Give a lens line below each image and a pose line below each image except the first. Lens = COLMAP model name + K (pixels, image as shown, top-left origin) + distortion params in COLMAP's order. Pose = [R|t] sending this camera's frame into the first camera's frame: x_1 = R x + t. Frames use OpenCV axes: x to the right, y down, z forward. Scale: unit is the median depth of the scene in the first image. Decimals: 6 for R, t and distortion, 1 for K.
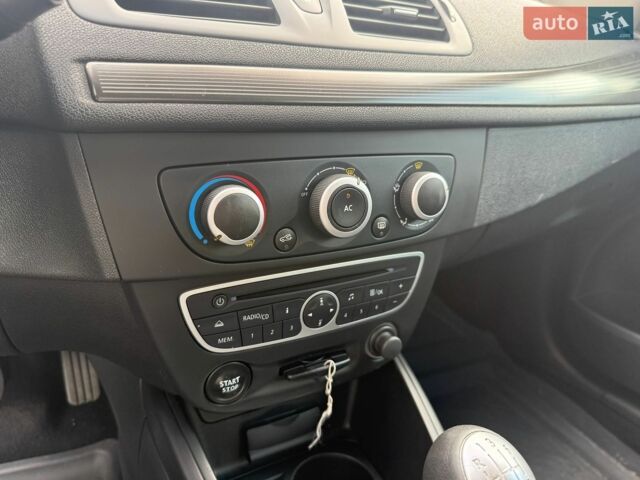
lens RADIAL K [[448.5, 0, 320.0], [0, 448.5, 240.0], [0, 0, 1]] dist [0.001049, -0.000049]
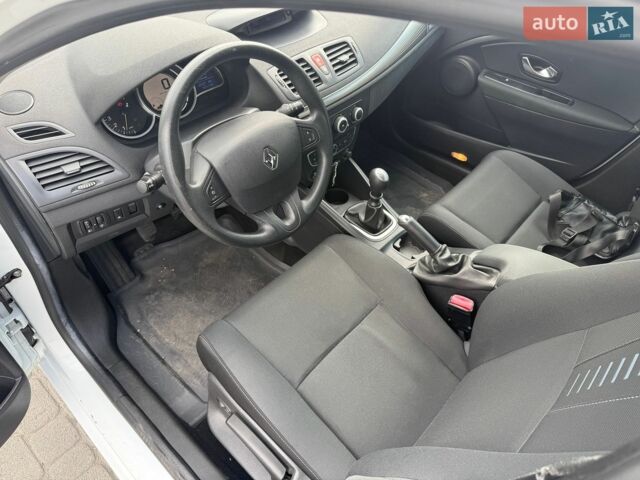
lens RADIAL K [[448.5, 0, 320.0], [0, 448.5, 240.0], [0, 0, 1]] dist [0.001049, -0.000049]
pose [[0.940985, -0.253521, 0.224218, -1.018953], [0.126574, 0.878024, 0.461577, -0.827464], [-0.313888, -0.405957, 0.858297, -2.223299]]
